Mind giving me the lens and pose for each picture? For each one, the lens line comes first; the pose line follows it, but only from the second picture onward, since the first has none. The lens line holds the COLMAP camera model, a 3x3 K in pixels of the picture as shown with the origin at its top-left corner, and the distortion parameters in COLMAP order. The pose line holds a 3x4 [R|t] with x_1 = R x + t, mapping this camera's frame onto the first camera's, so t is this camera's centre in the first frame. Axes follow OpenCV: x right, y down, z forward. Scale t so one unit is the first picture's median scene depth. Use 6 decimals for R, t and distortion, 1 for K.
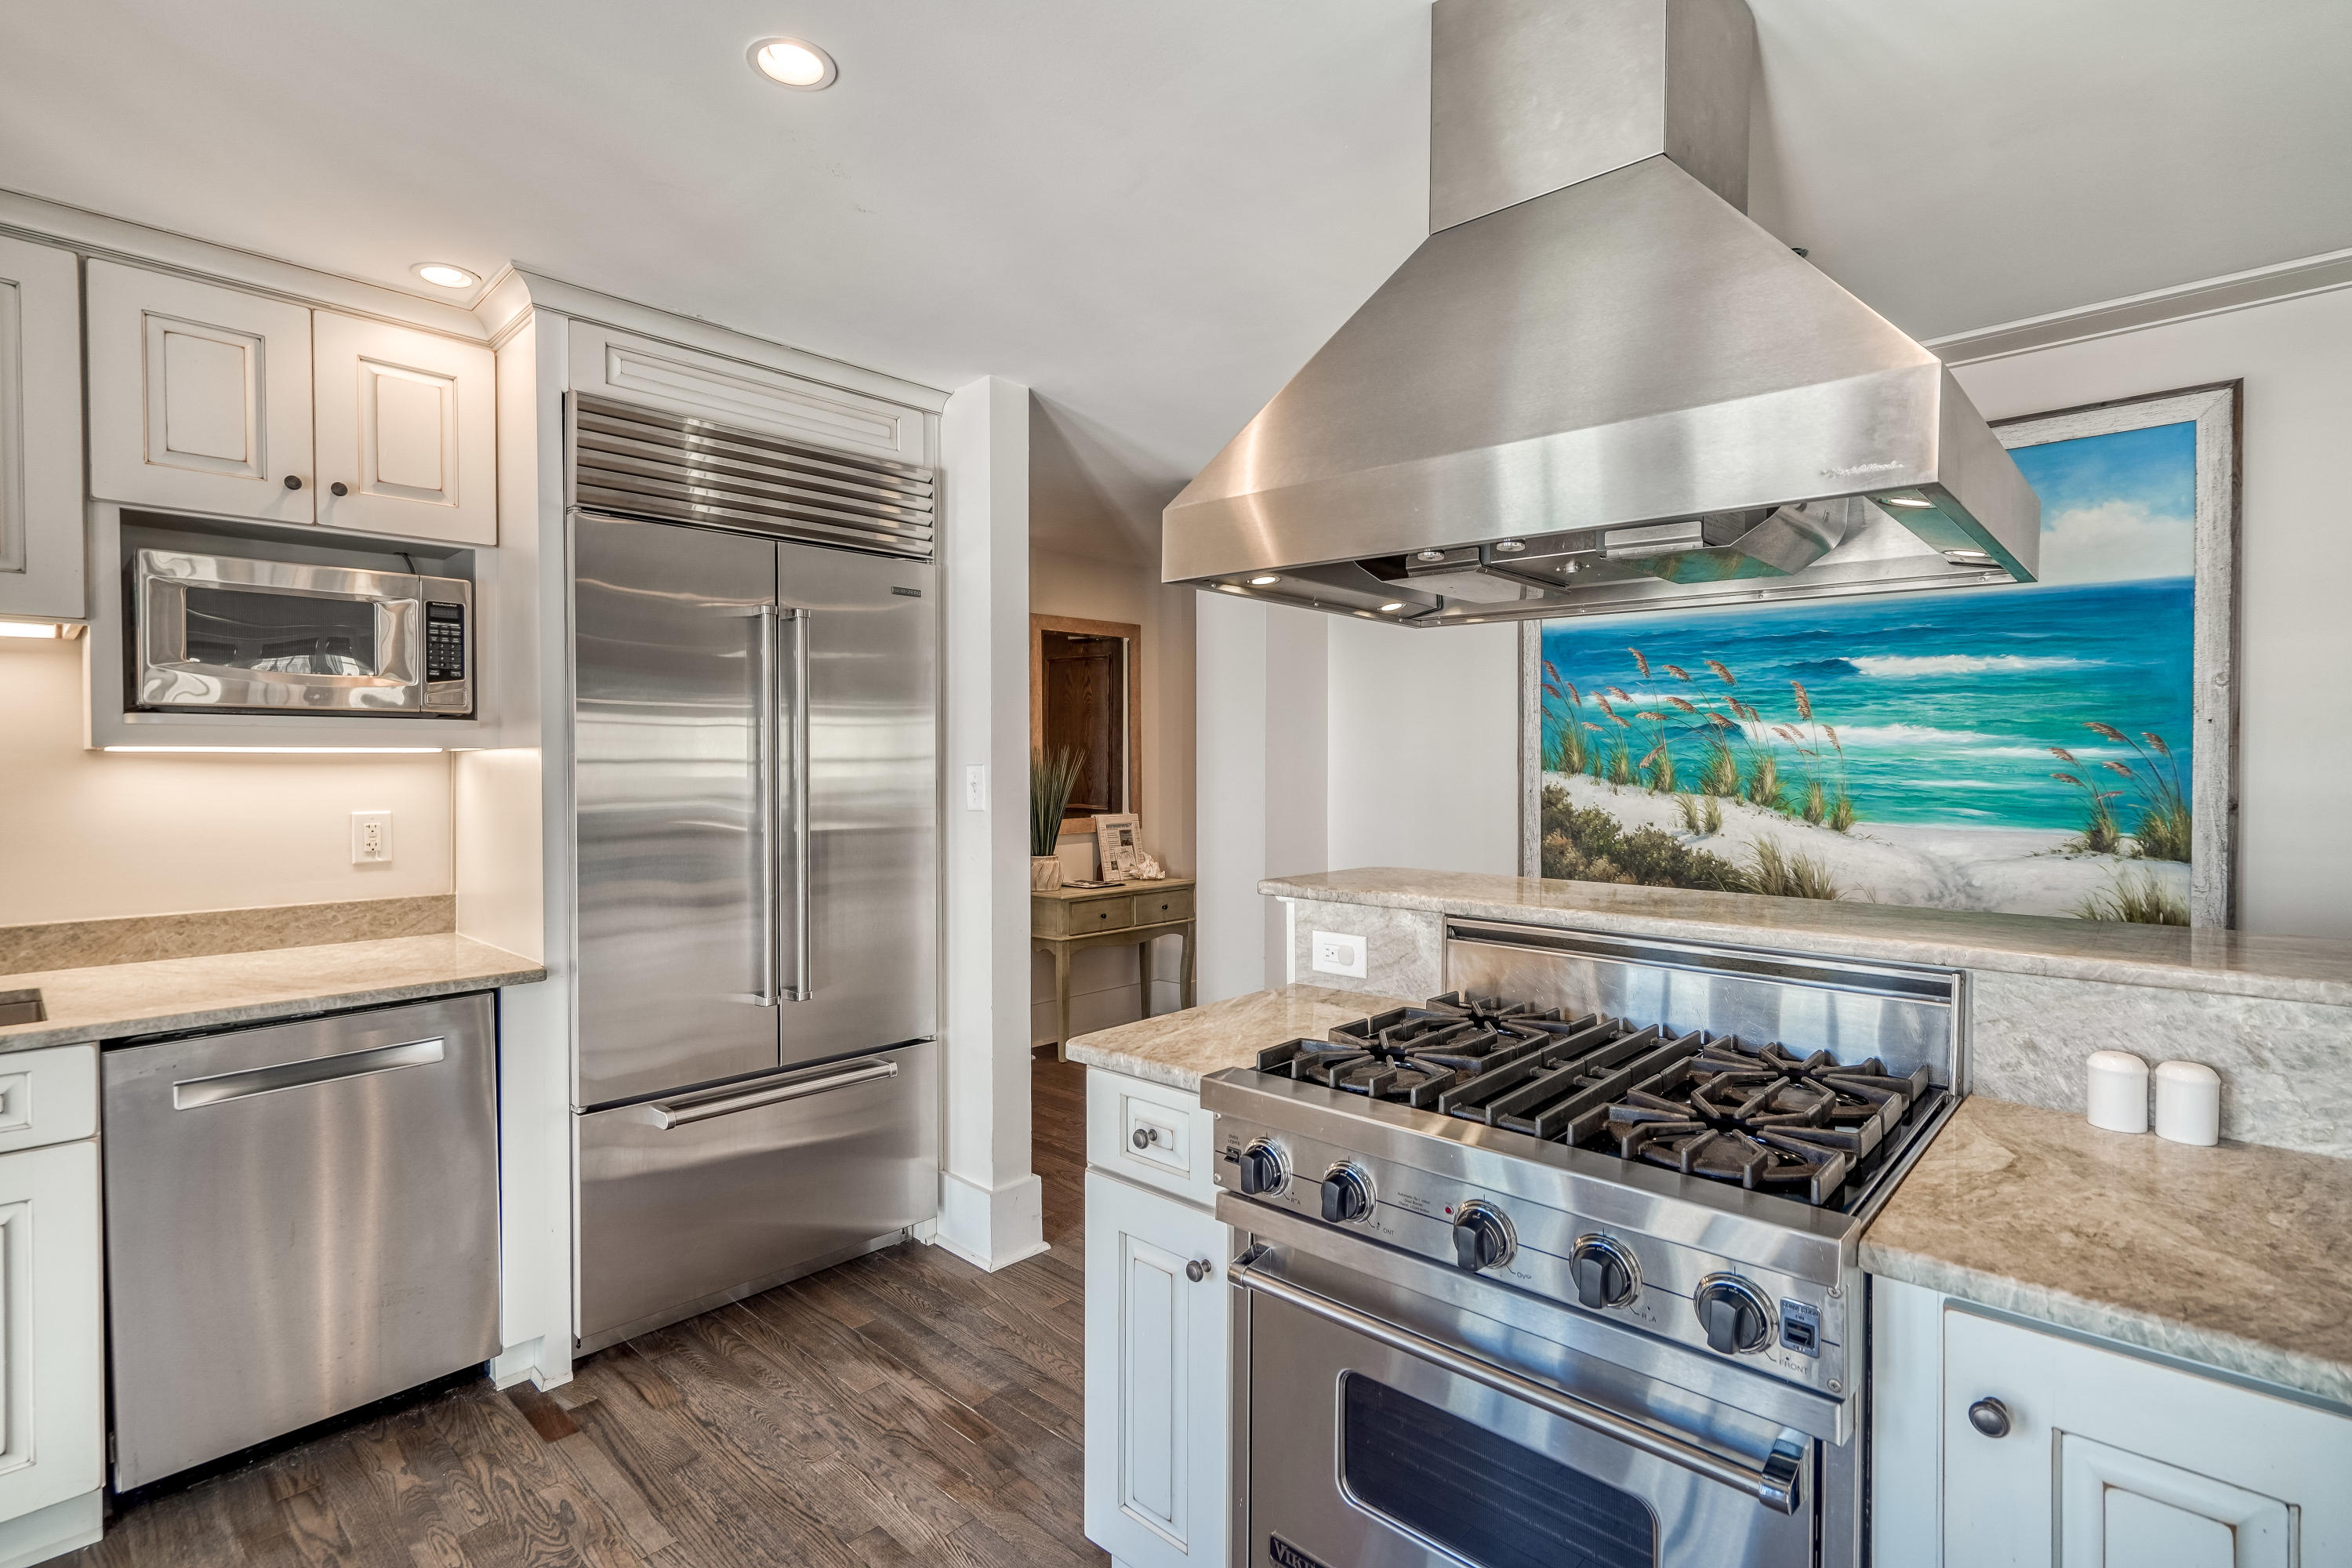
lens RADIAL K [[1098.1, 0, 1129.8], [0, 1098.1, 777.1], [0, 0, 1]] dist [-0.000013, 0.001671]
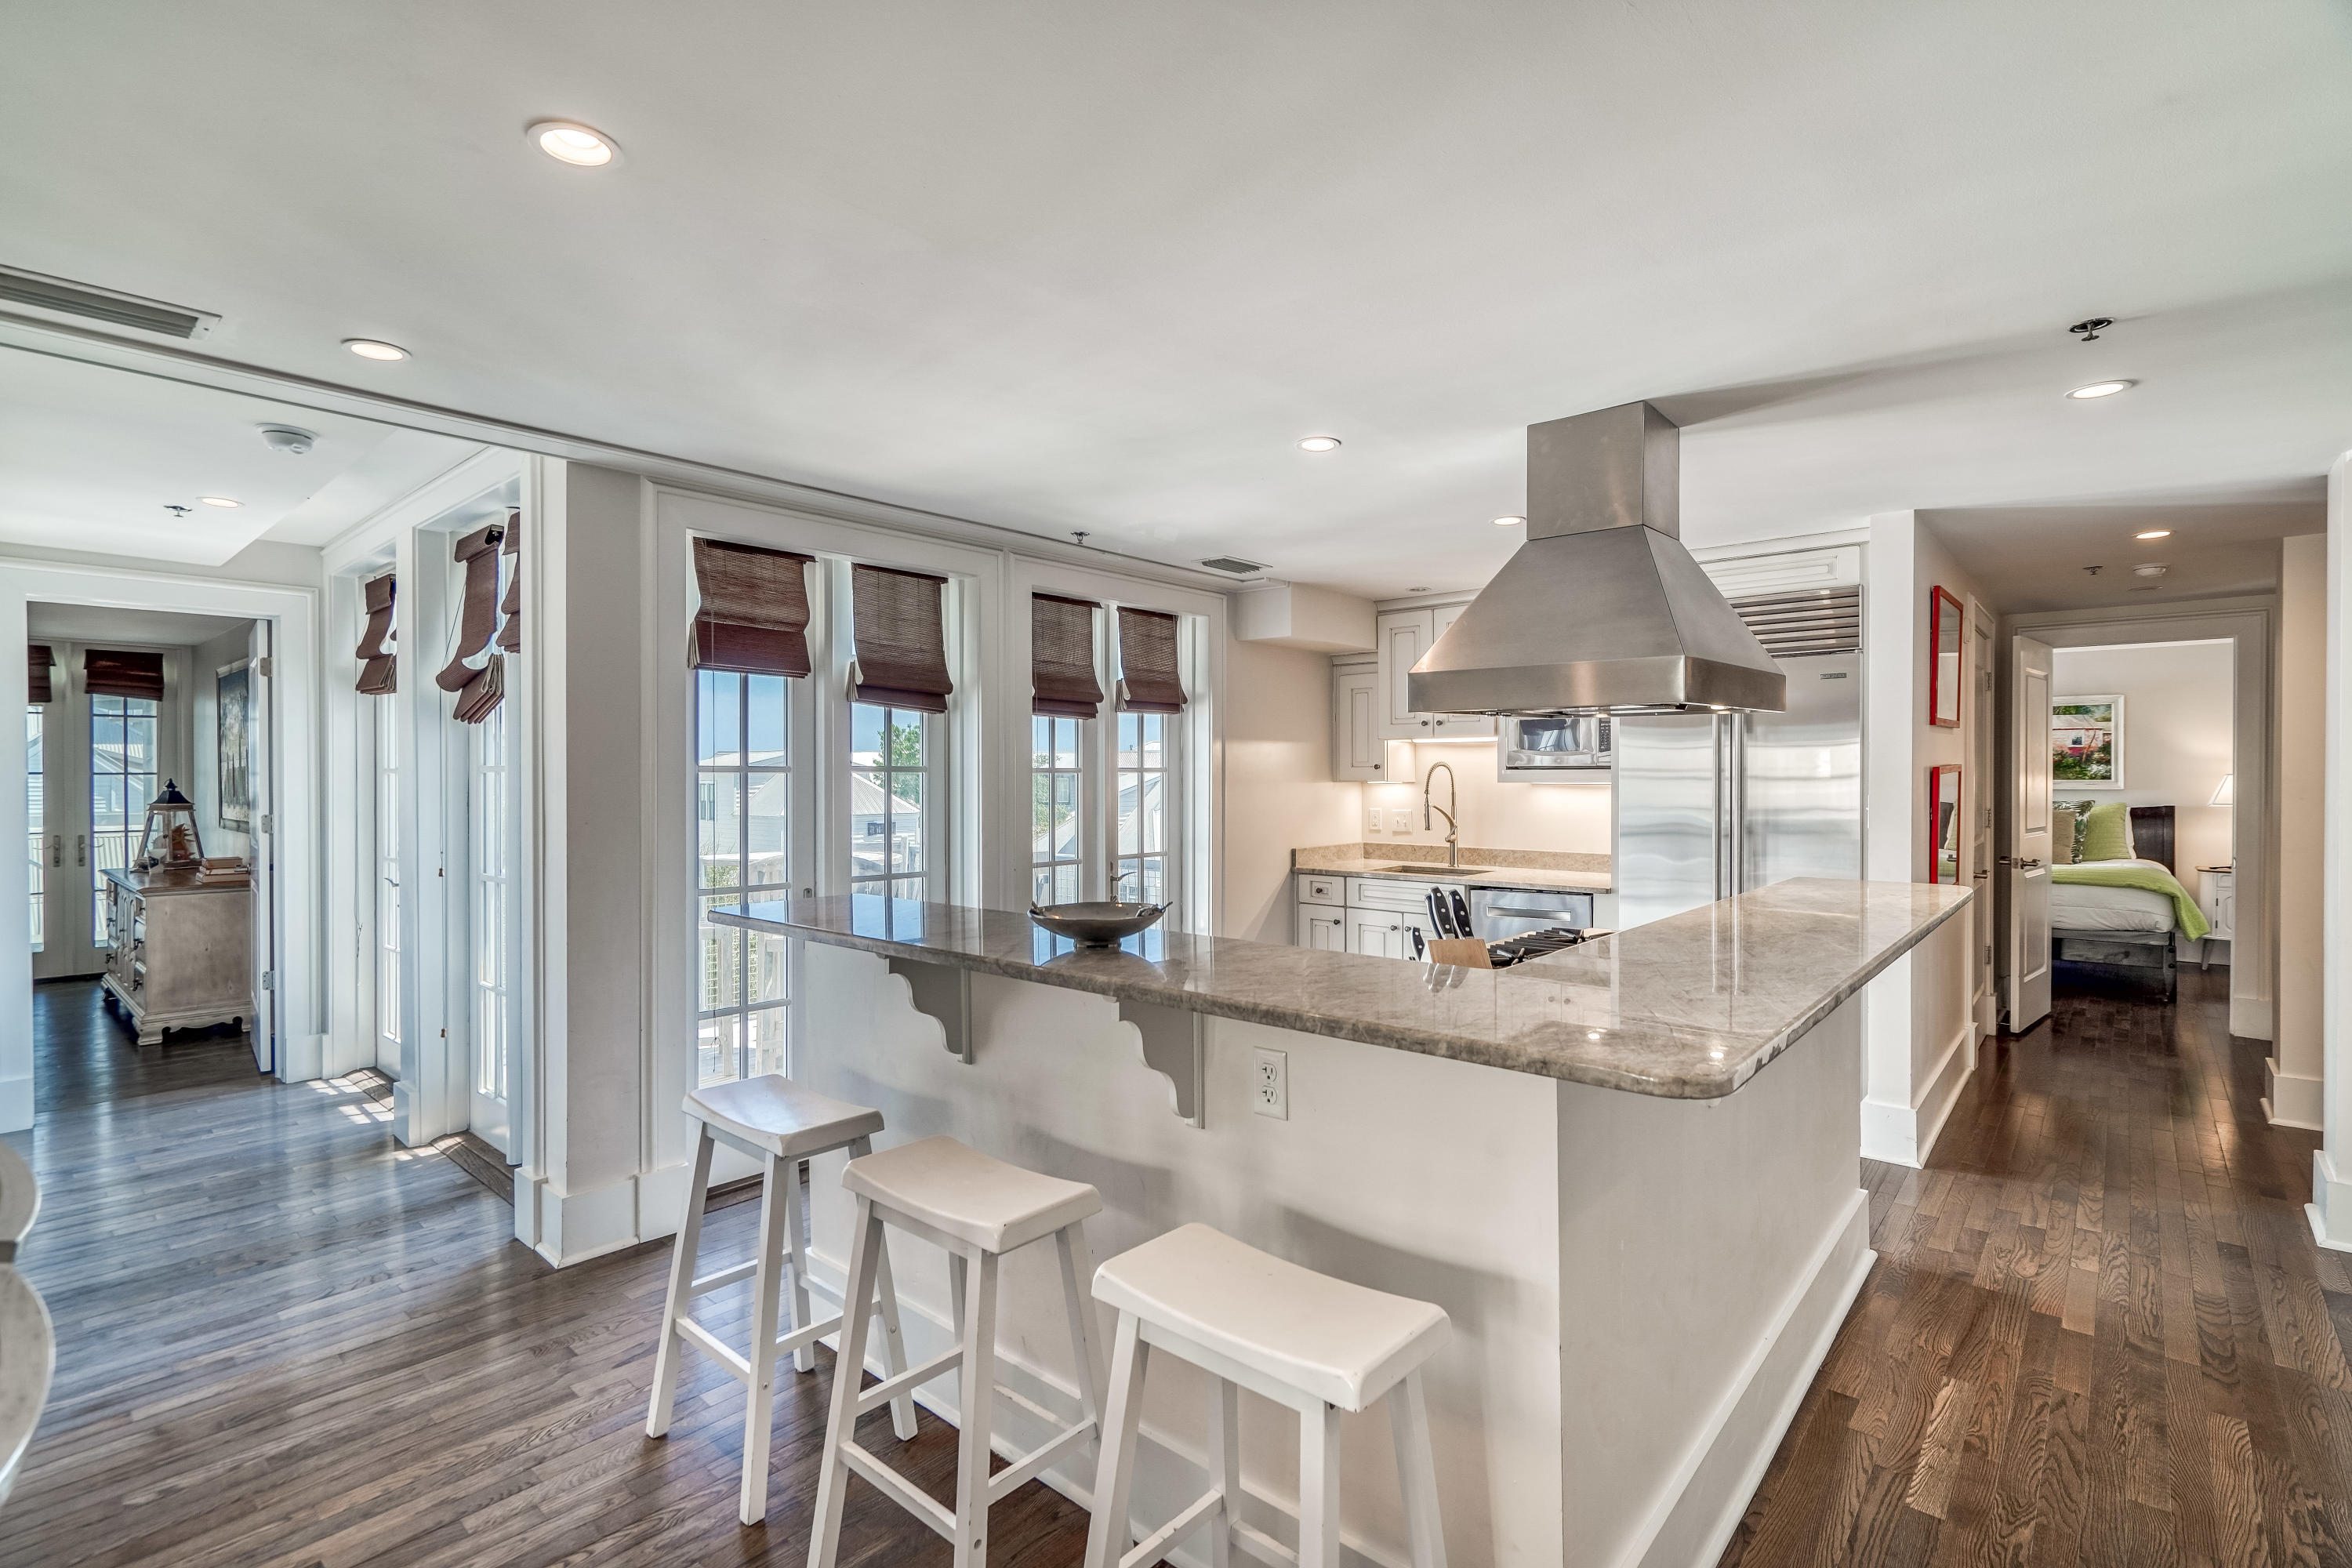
lens RADIAL K [[1098.1, 0, 1170.8], [0, 1098.1, 781.0], [0, 0, 1]] dist [-0.000013, 0.001671]
pose [[0.035094, 0.006203, -0.999365, 1.432125], [-0.008556, 0.999946, 0.005906, -0.033883], [0.999347, 0.008343, 0.035145, 0.086130]]
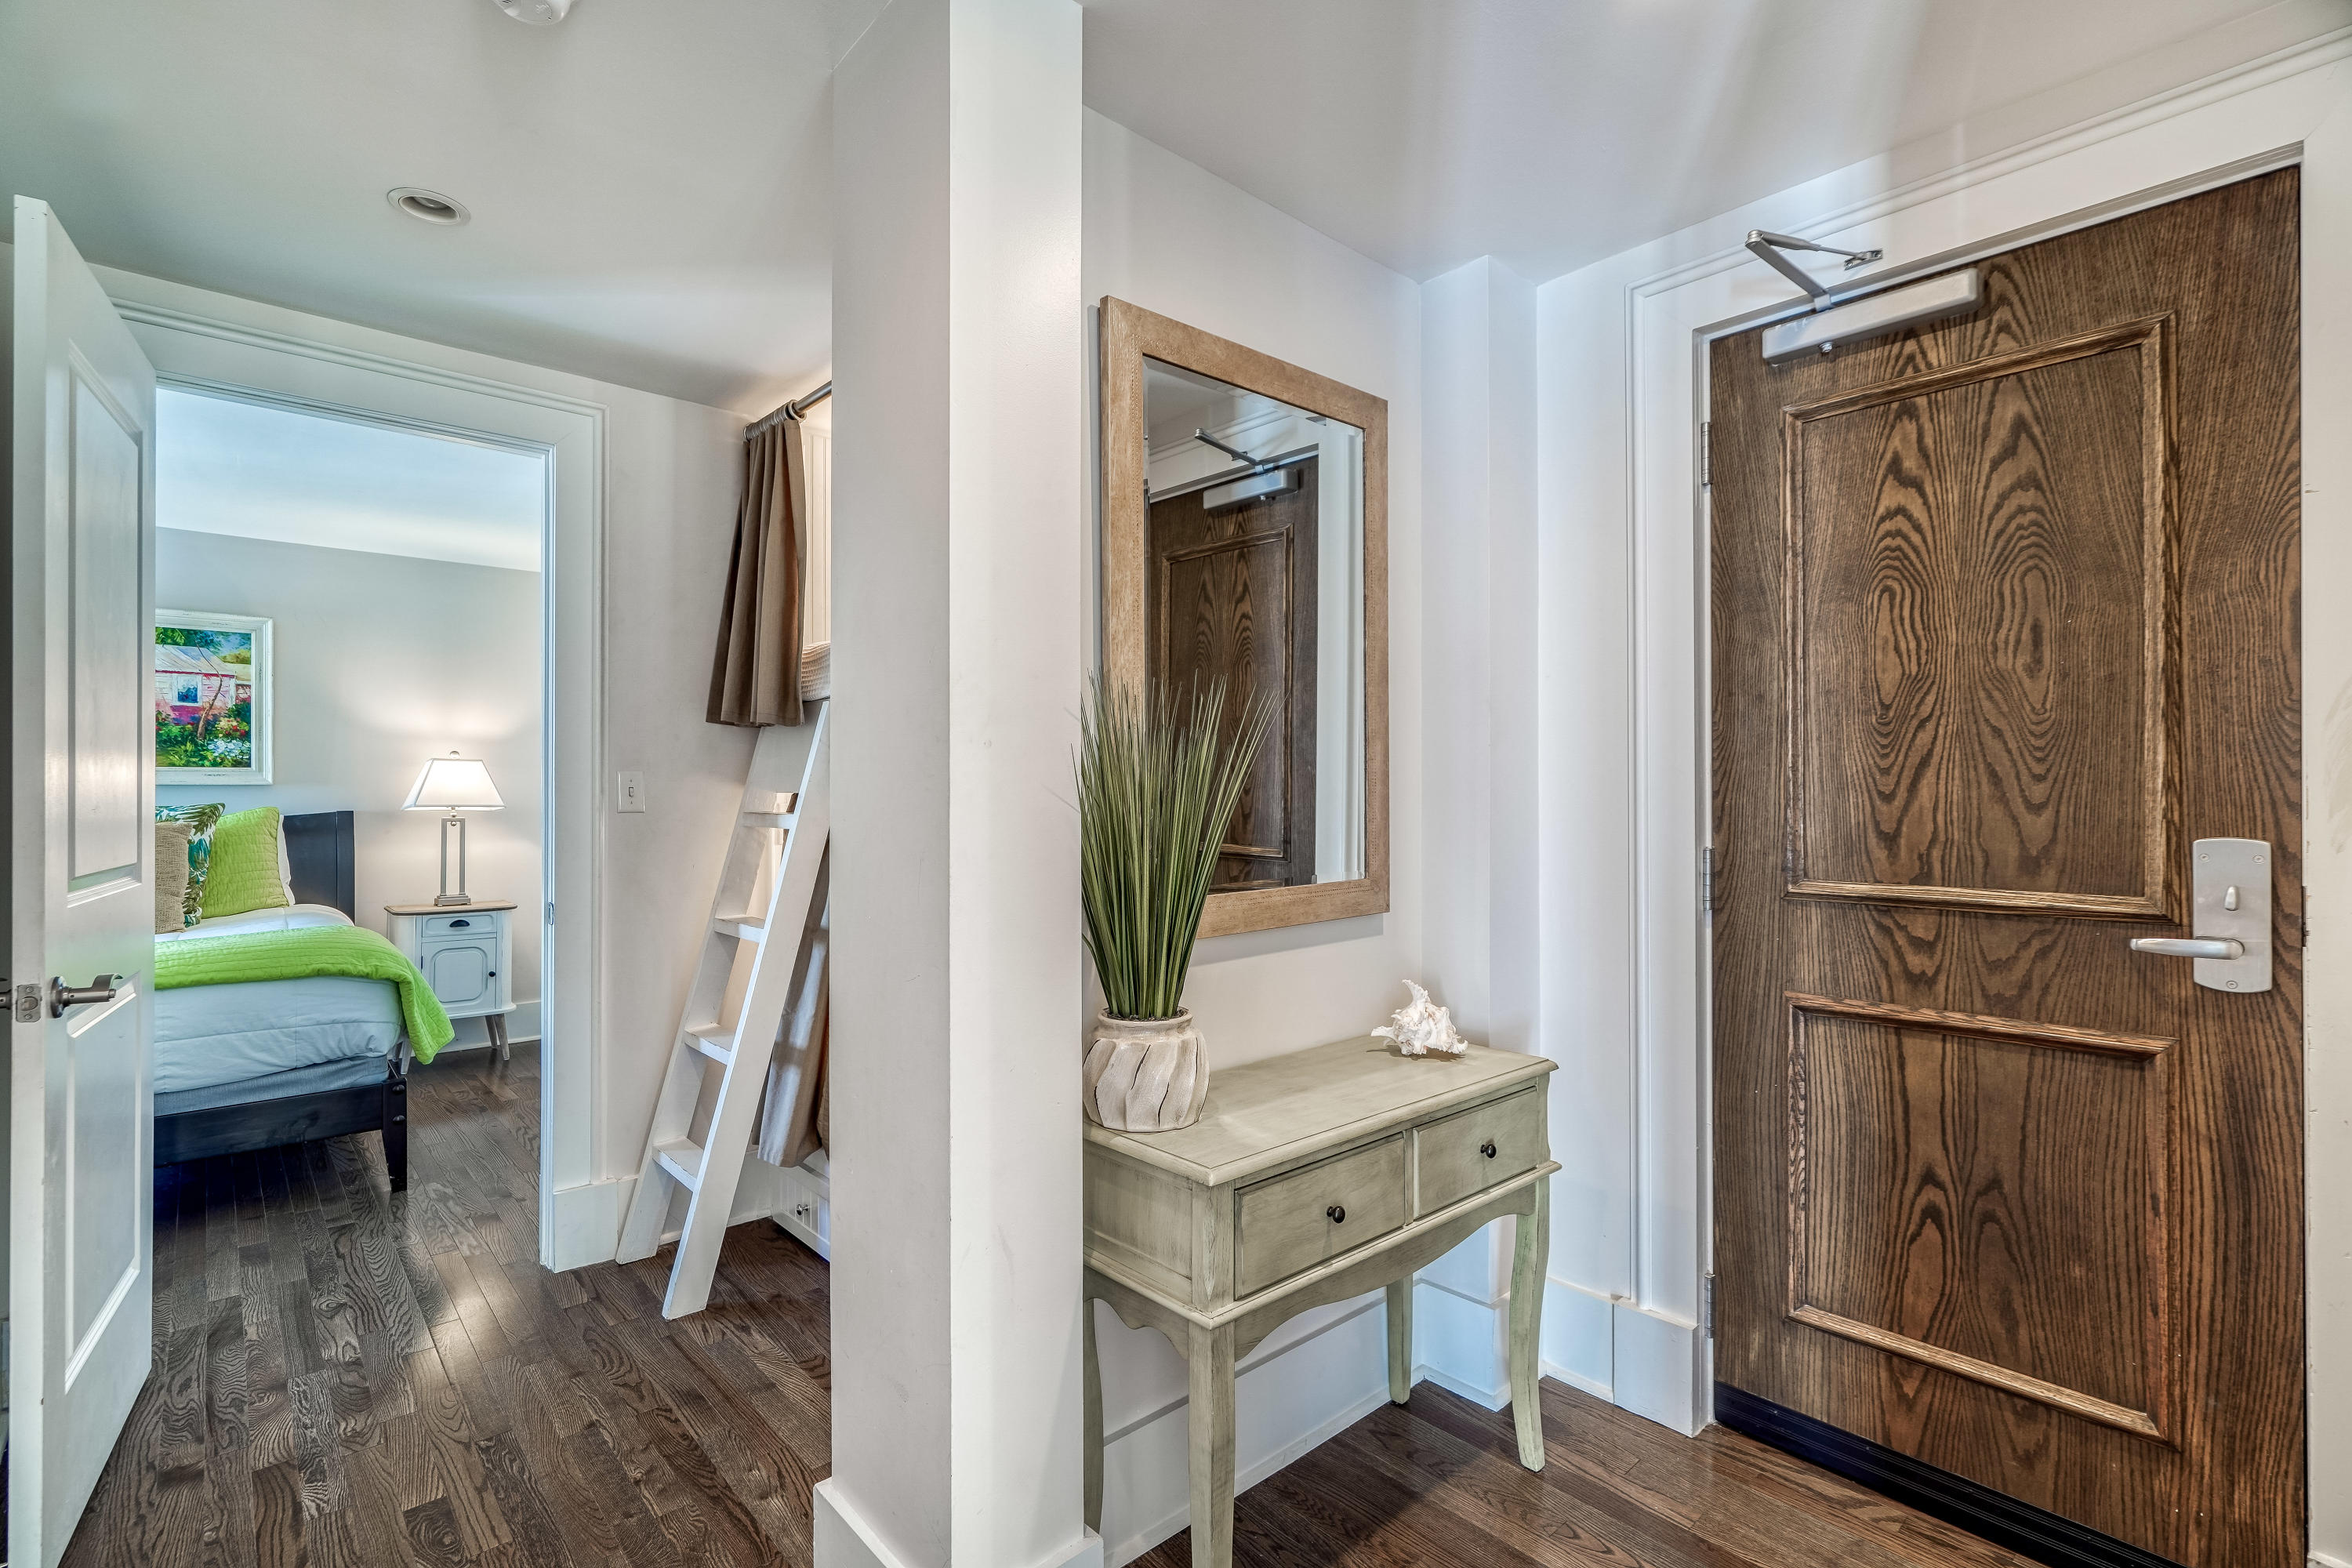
lens RADIAL K [[1098.1, 0, 1163.0], [0, 1098.1, 787.6], [0, 0, 1]] dist [-0.000013, 0.001671]
pose [[0.994789, -0.003242, -0.101901, -0.050545], [0.001950, 0.999917, -0.012773, 0.019067], [0.101934, 0.012507, 0.994713, 1.338443]]
